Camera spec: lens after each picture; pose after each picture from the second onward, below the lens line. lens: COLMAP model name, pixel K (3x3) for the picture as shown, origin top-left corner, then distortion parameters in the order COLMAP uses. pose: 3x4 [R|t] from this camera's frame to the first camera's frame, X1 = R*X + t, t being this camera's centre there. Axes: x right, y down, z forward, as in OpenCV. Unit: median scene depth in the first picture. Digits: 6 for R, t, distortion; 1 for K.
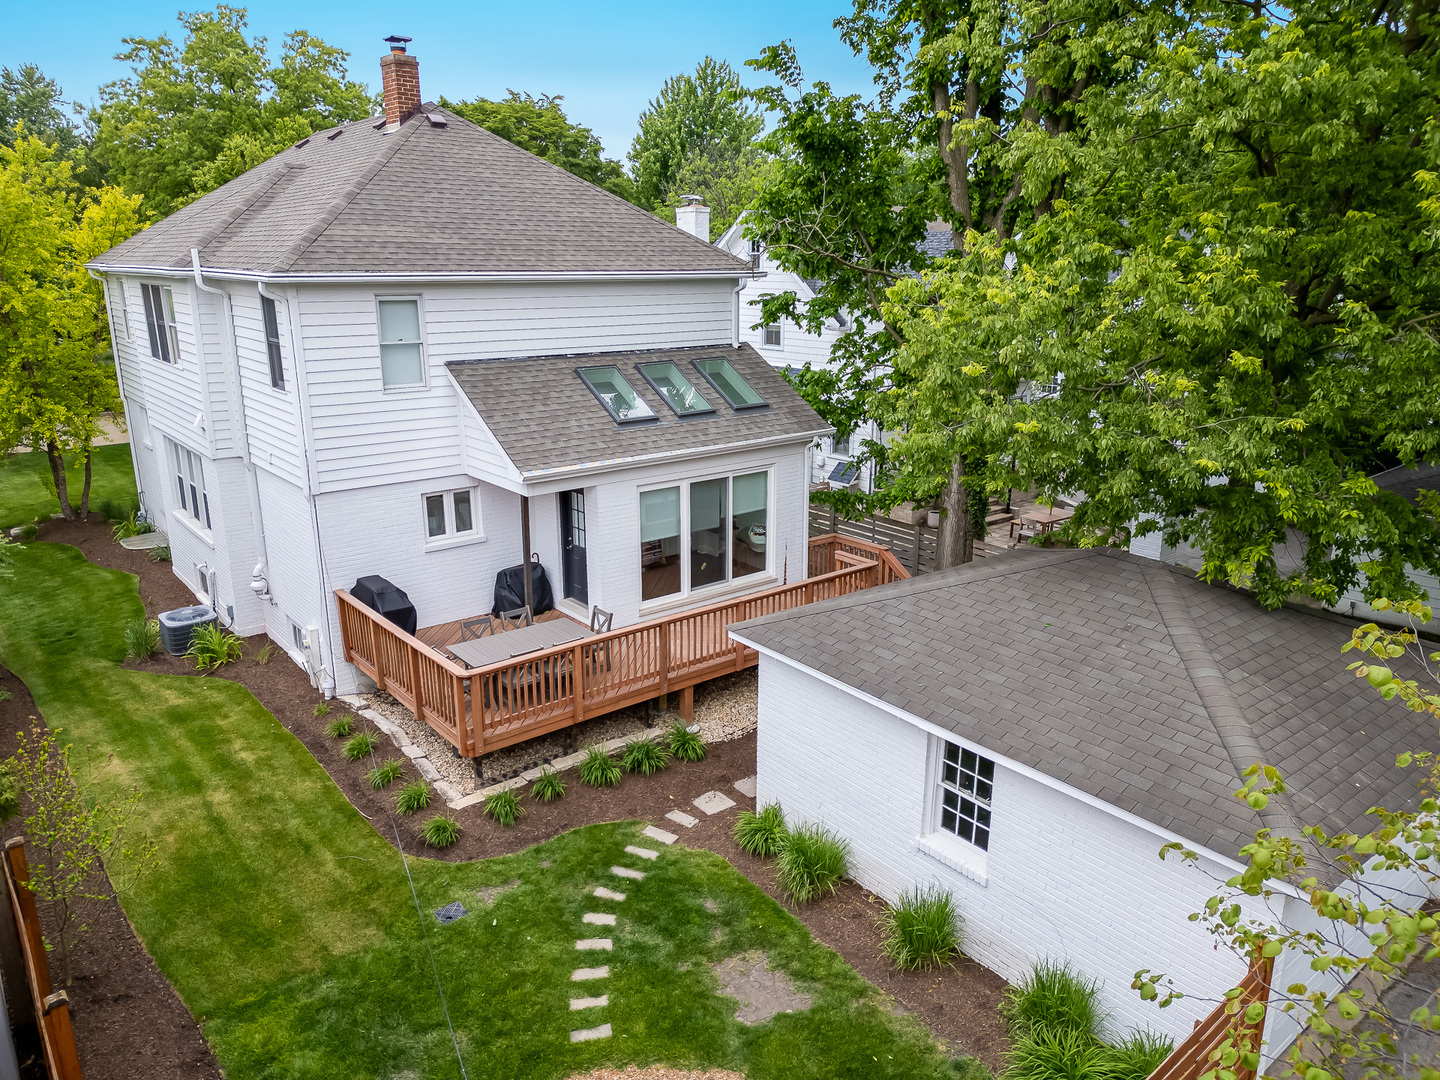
lens RADIAL K [[1002.3, 0, 720.0], [0, 1002.3, 540.0], [0, 0, 1]] dist [0.075676, -0.069347]
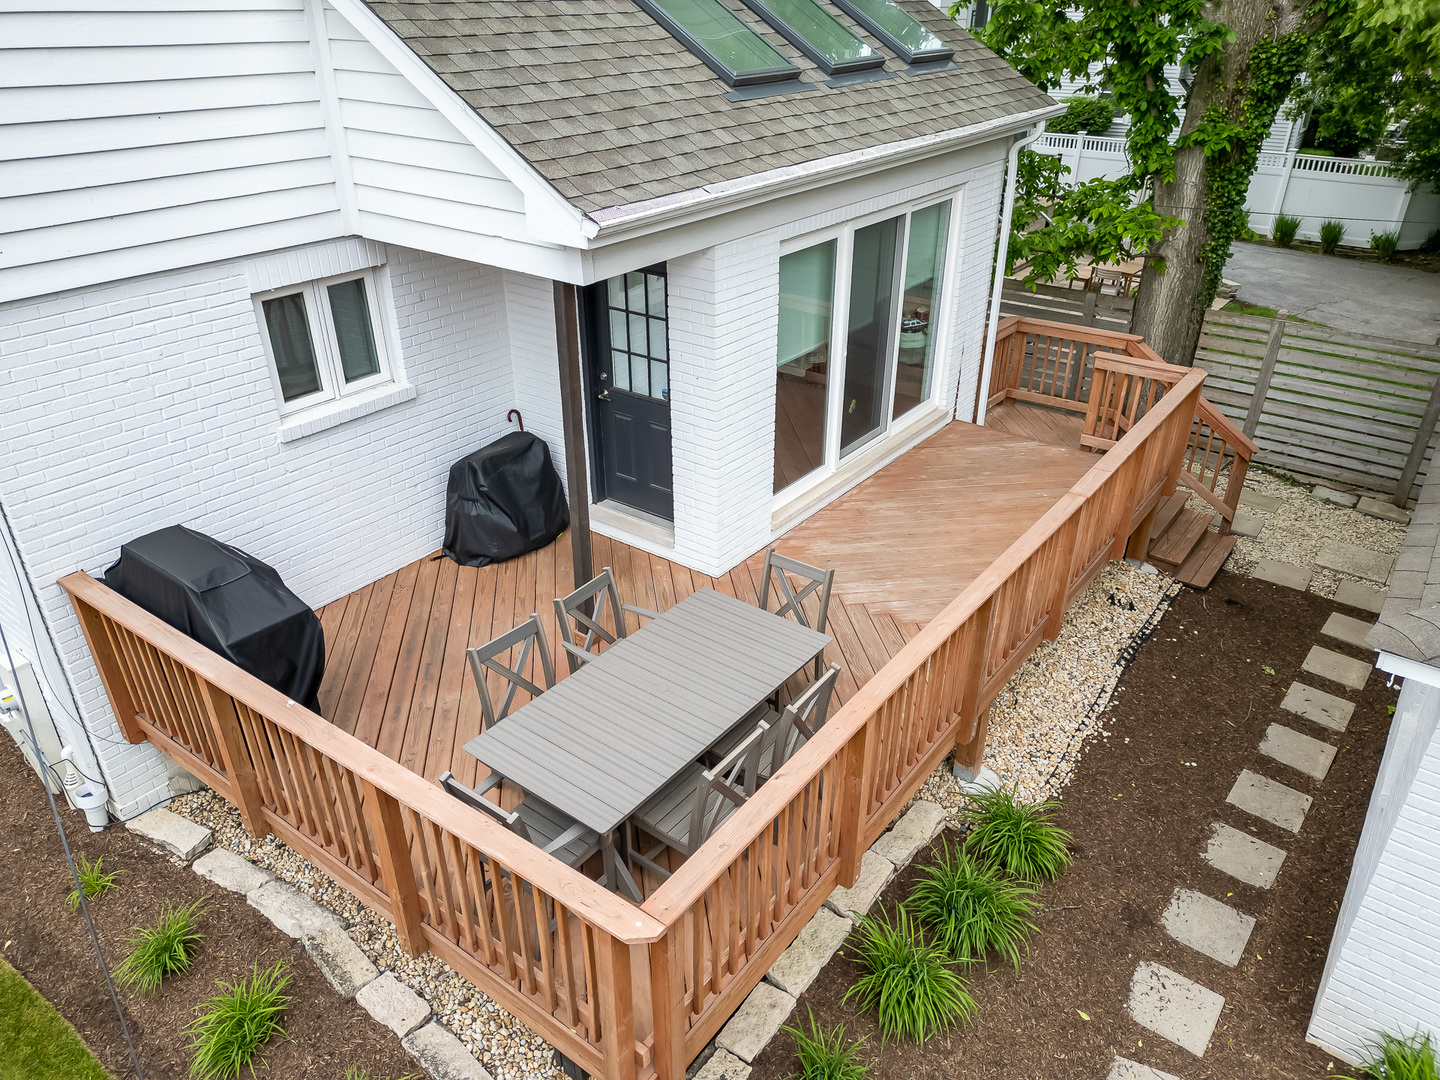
lens RADIAL K [[1002.3, 0, 720.0], [0, 1002.3, 540.0], [0, 0, 1]] dist [0.075676, -0.069347]
pose [[0.969967, -0.119051, 0.212110, -0.260746], [0.070348, 0.972071, 0.223896, -0.034870], [-0.232841, -0.202250, 0.951252, 0.689357]]
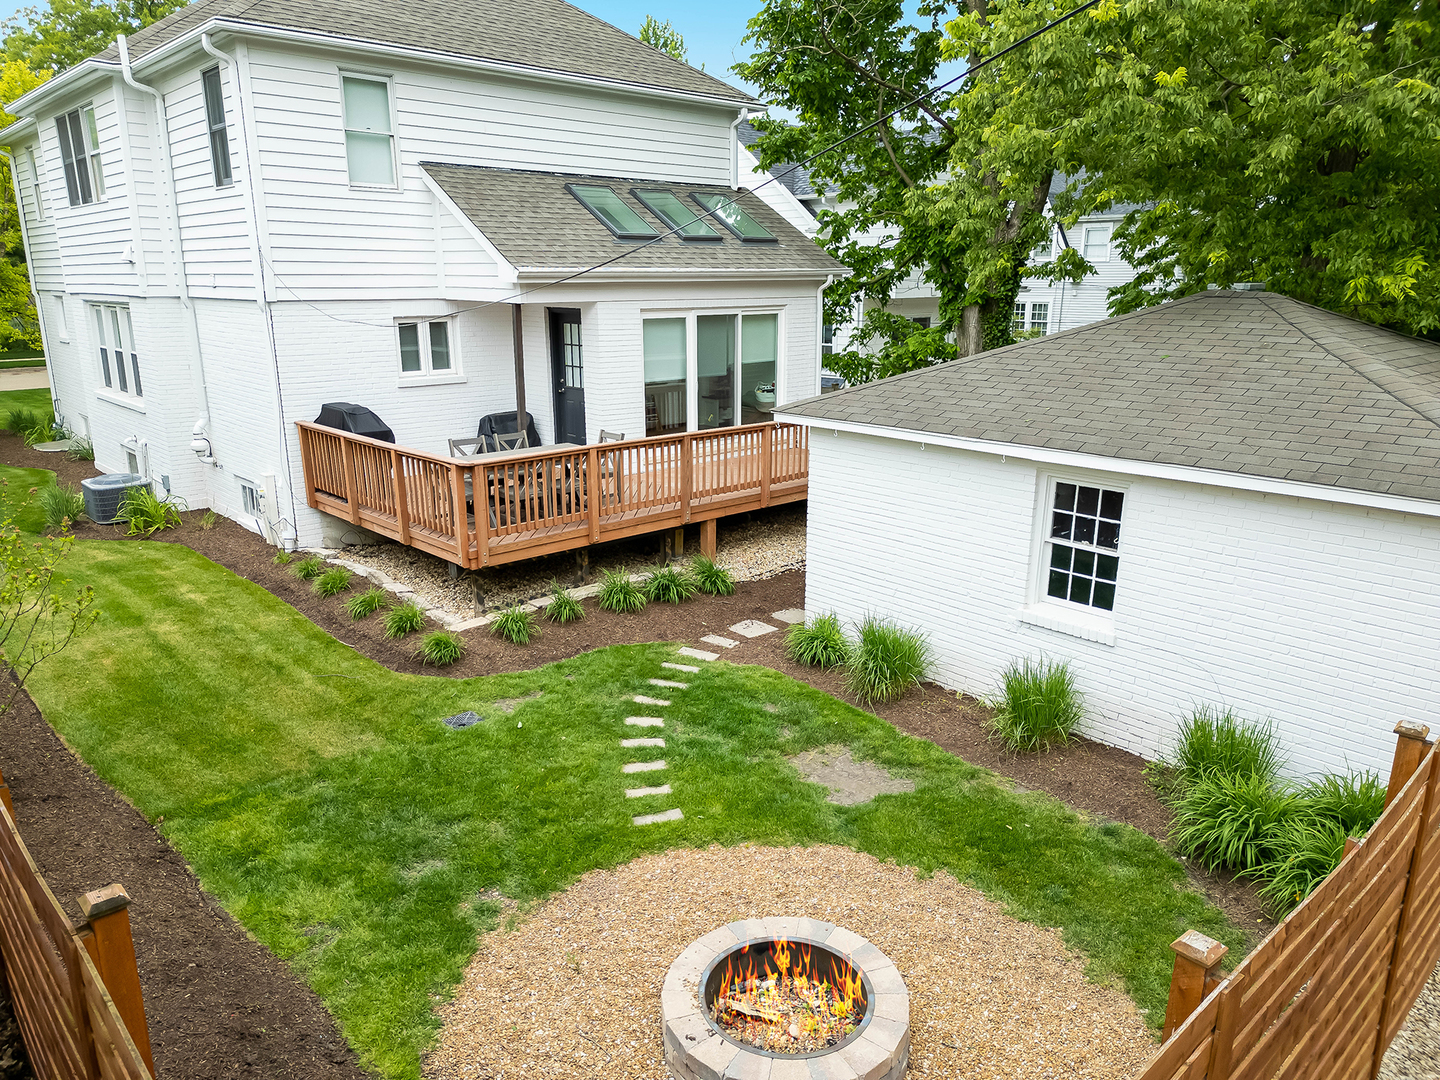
lens RADIAL K [[1002.3, 0, 720.0], [0, 1002.3, 540.0], [0, 0, 1]] dist [0.075676, -0.069347]
pose [[0.997751, -0.018746, 0.064356, -0.090307], [0.019910, 0.999649, -0.017496, 0.201657], [-0.064005, 0.018738, 0.997774, 0.136818]]
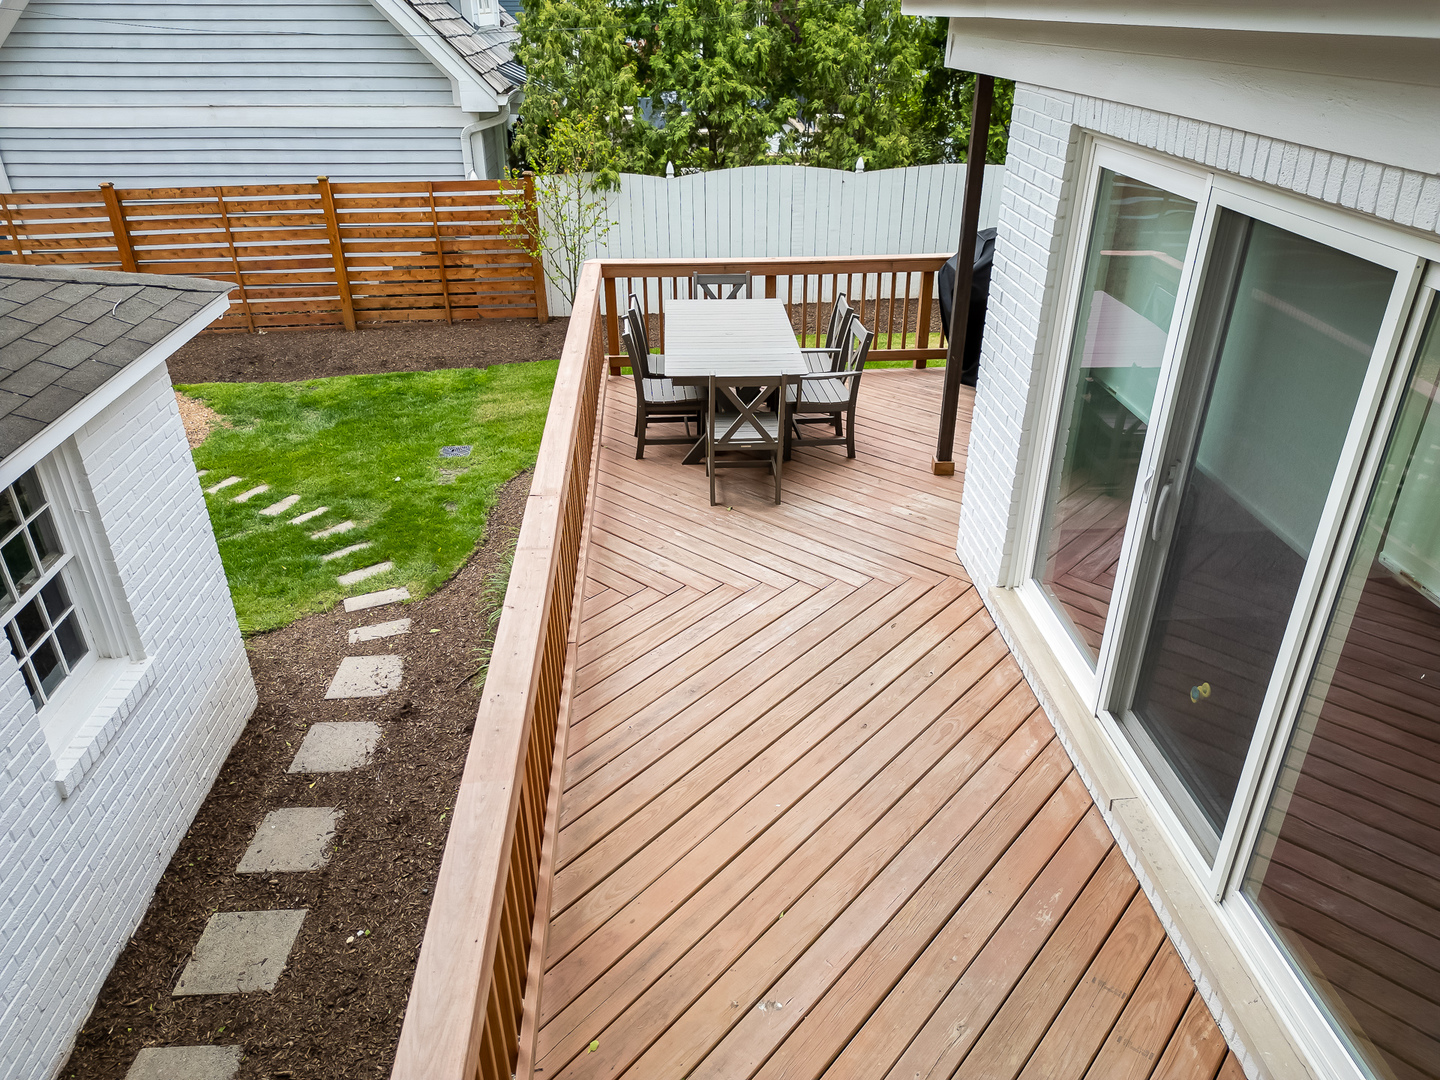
lens RADIAL K [[1018.0, 0, 736.8], [0, 1018.0, 545.2], [0, 0, 1]] dist [0.077781, -0.076813]
pose [[-0.571952, 0.386478, -0.723537, 0.231403], [-0.222760, 0.775727, 0.590446, -0.126532], [0.789461, 0.498882, -0.357587, 1.308451]]
